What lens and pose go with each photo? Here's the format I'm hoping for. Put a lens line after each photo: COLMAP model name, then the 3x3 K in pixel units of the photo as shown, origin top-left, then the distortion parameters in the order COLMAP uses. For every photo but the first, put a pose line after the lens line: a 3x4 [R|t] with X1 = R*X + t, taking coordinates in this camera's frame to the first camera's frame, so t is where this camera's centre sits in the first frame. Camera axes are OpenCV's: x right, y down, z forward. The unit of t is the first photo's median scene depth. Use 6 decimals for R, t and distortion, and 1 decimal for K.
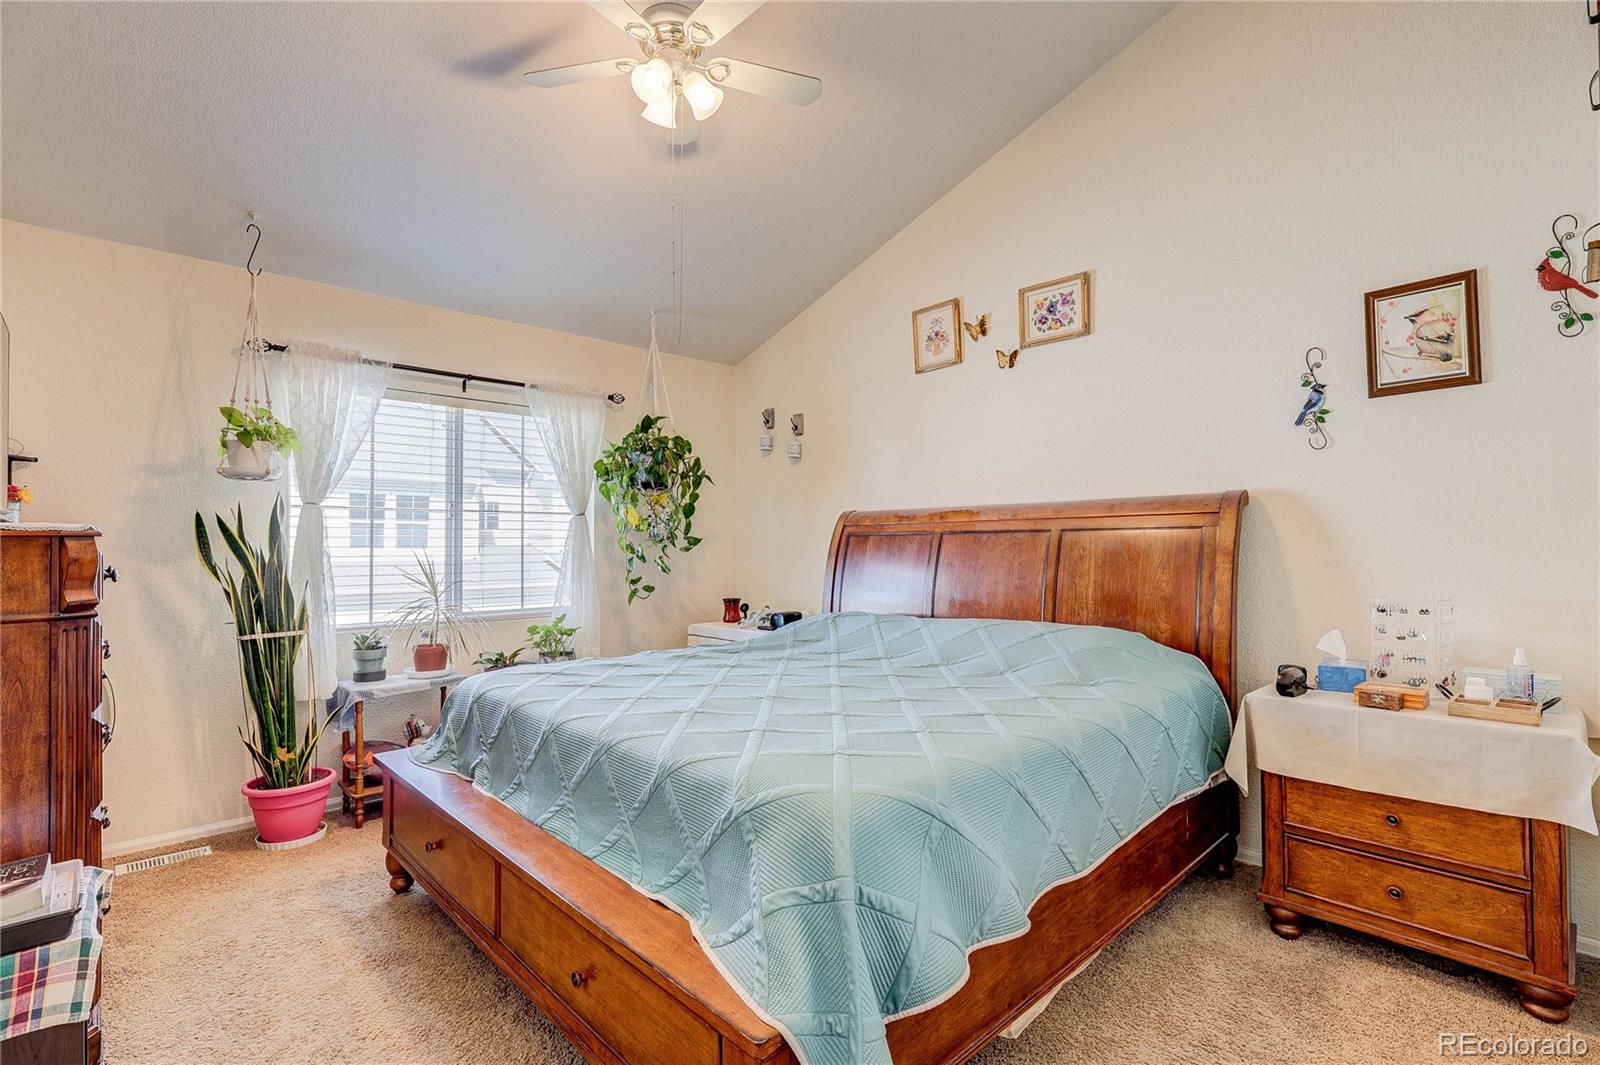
lens RADIAL K [[756.5, 0, 856.6], [0, 756.5, 516.6], [0, 0, 1]] dist [-0.003873, 0.000052]
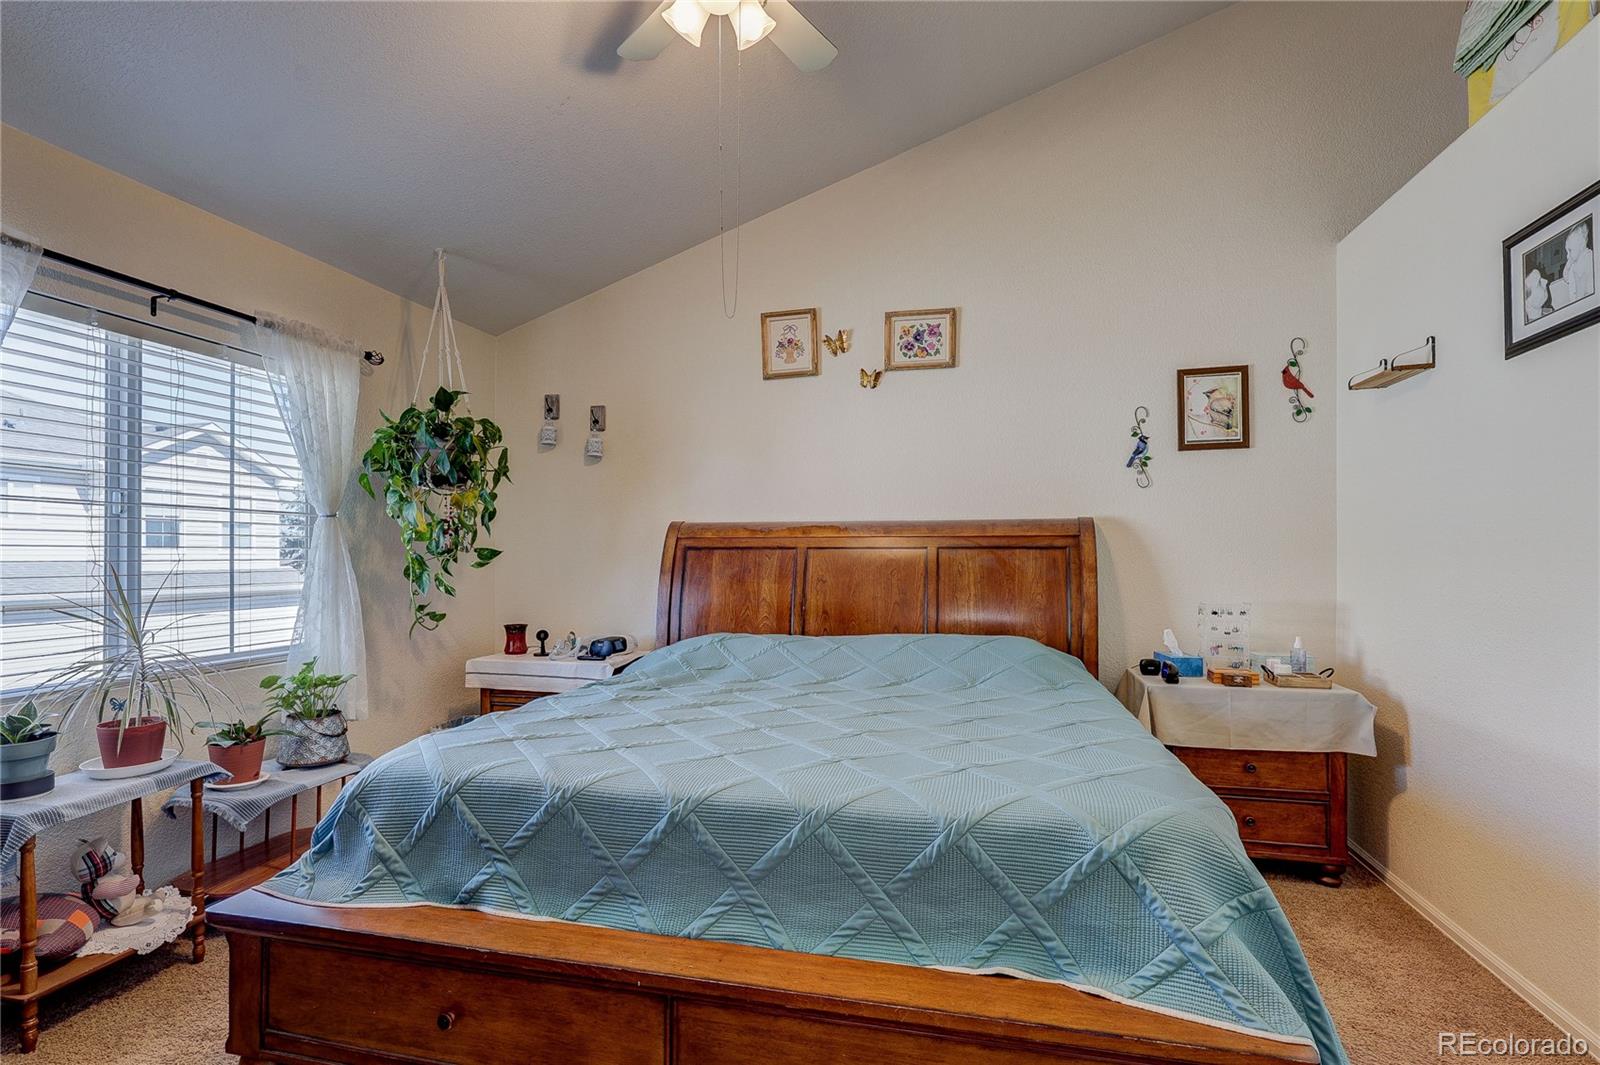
lens RADIAL K [[756.5, 0, 853.1], [0, 756.5, 541.9], [0, 0, 1]] dist [-0.003873, 0.000052]
pose [[0.838711, 0.016497, 0.544326, -0.396093], [-0.027000, 0.999571, 0.011308, 0.000608], [-0.543907, -0.024181, 0.838797, 0.163111]]
